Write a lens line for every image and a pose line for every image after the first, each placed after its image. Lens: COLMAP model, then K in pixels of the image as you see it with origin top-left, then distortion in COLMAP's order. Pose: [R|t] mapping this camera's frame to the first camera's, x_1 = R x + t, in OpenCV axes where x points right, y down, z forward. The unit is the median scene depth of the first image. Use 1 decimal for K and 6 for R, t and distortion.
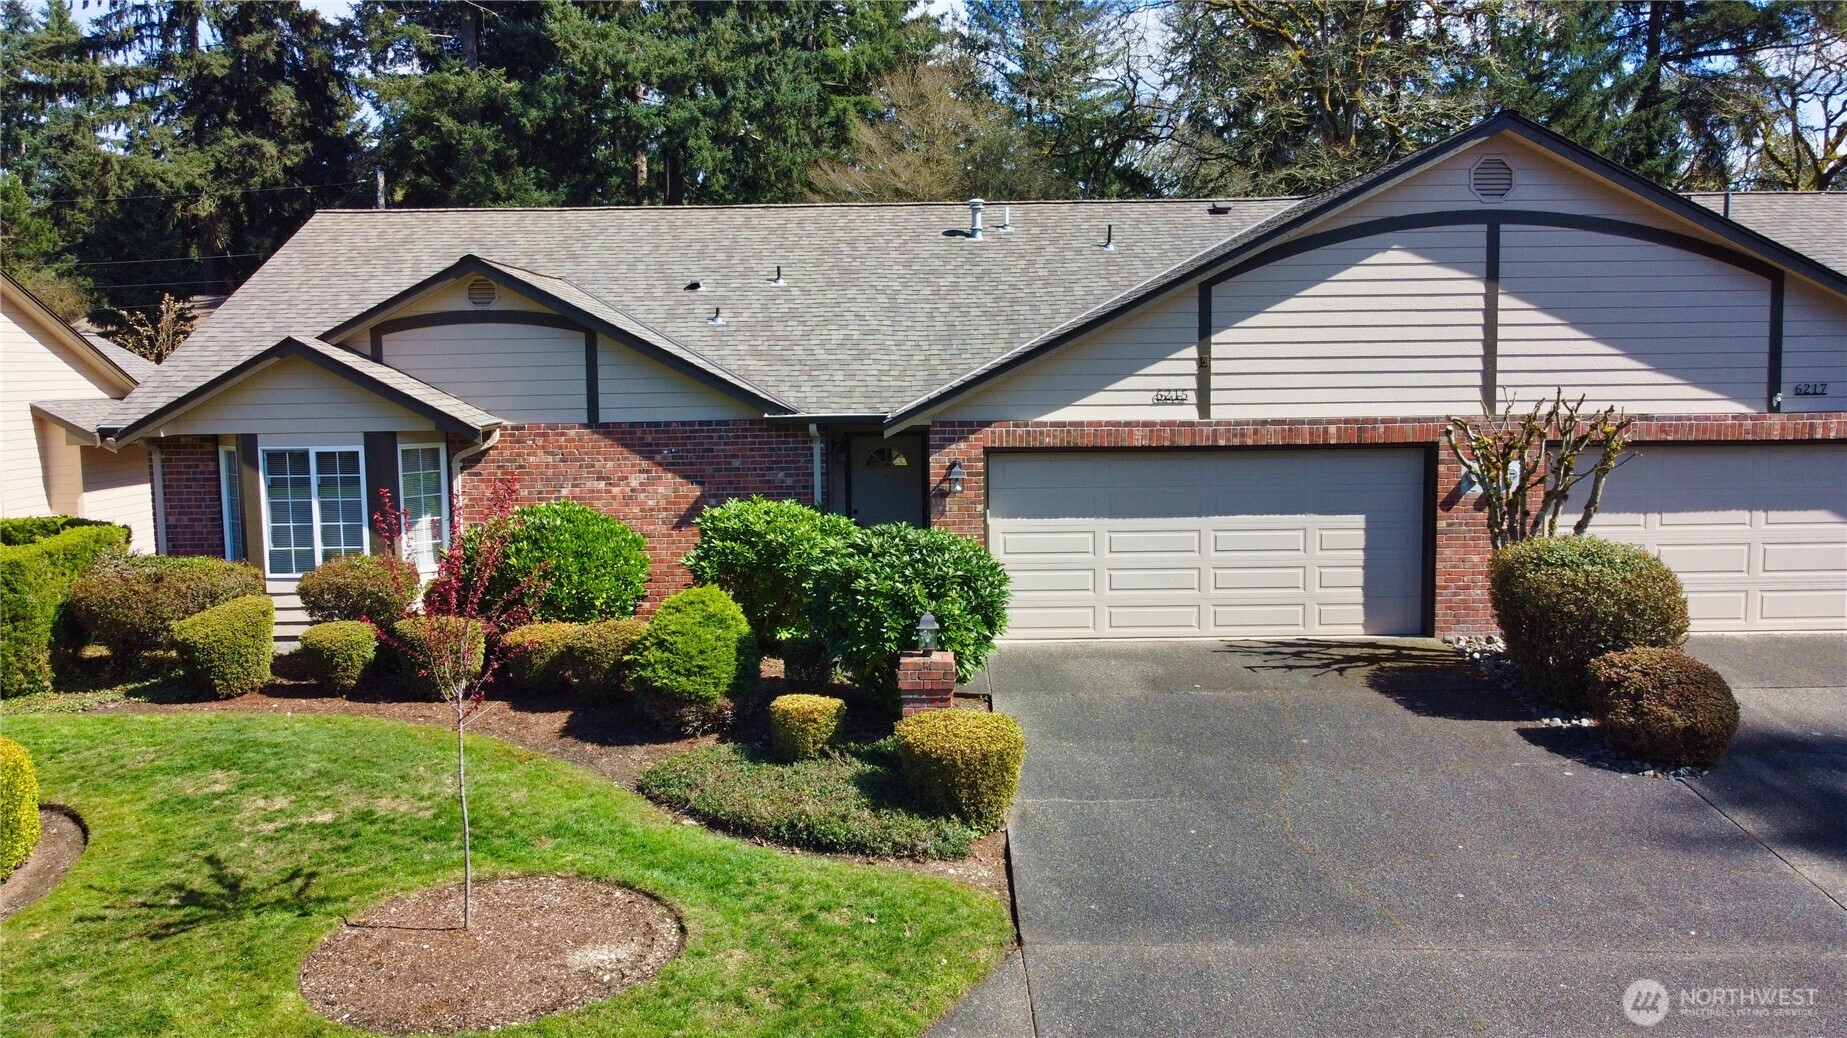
lens RADIAL K [[1404.4, 0, 923.5], [0, 1404.4, 519.0], [0, 0, 1]] dist [-0.009286, 0.000069]
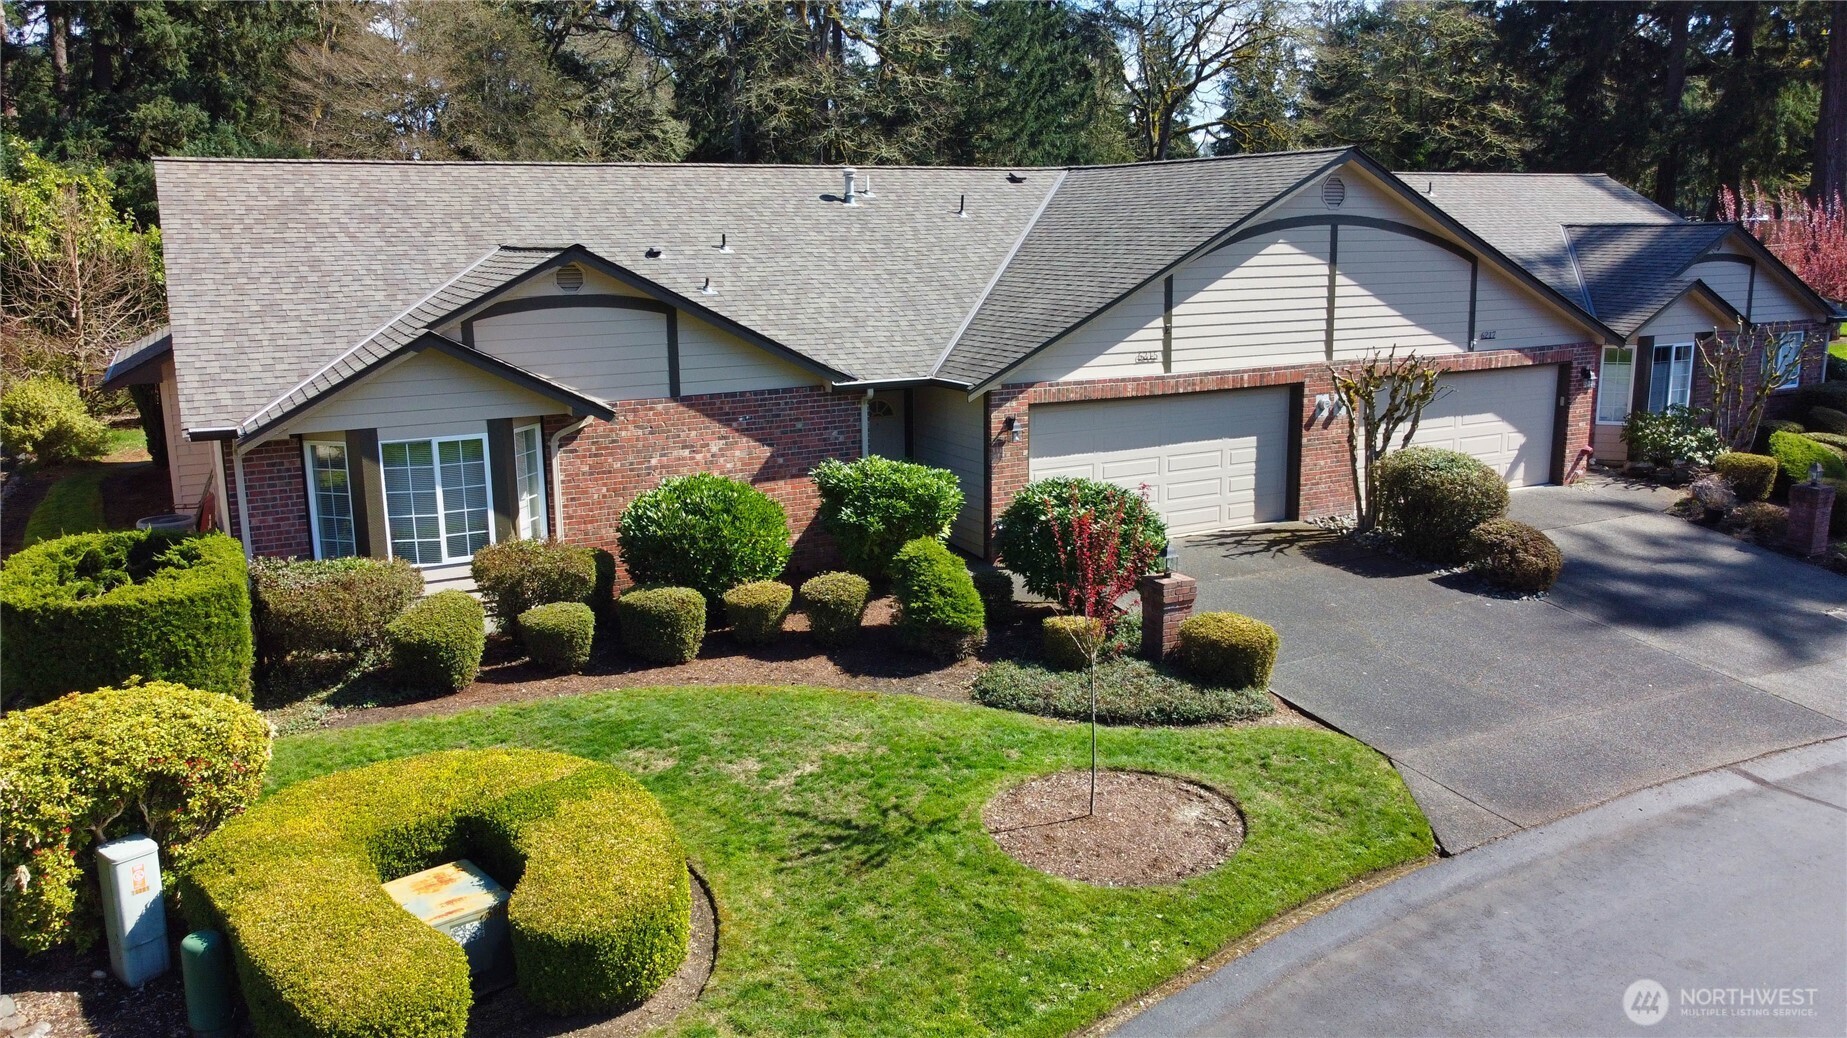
lens RADIAL K [[1404.4, 0, 923.5], [0, 1404.4, 519.0], [0, 0, 1]] dist [-0.009286, 0.000069]
pose [[0.880924, -0.093798, 0.463869, -0.627442], [0.050587, 0.993209, 0.104766, -0.084876], [-0.470546, -0.068825, 0.879687, -0.061363]]
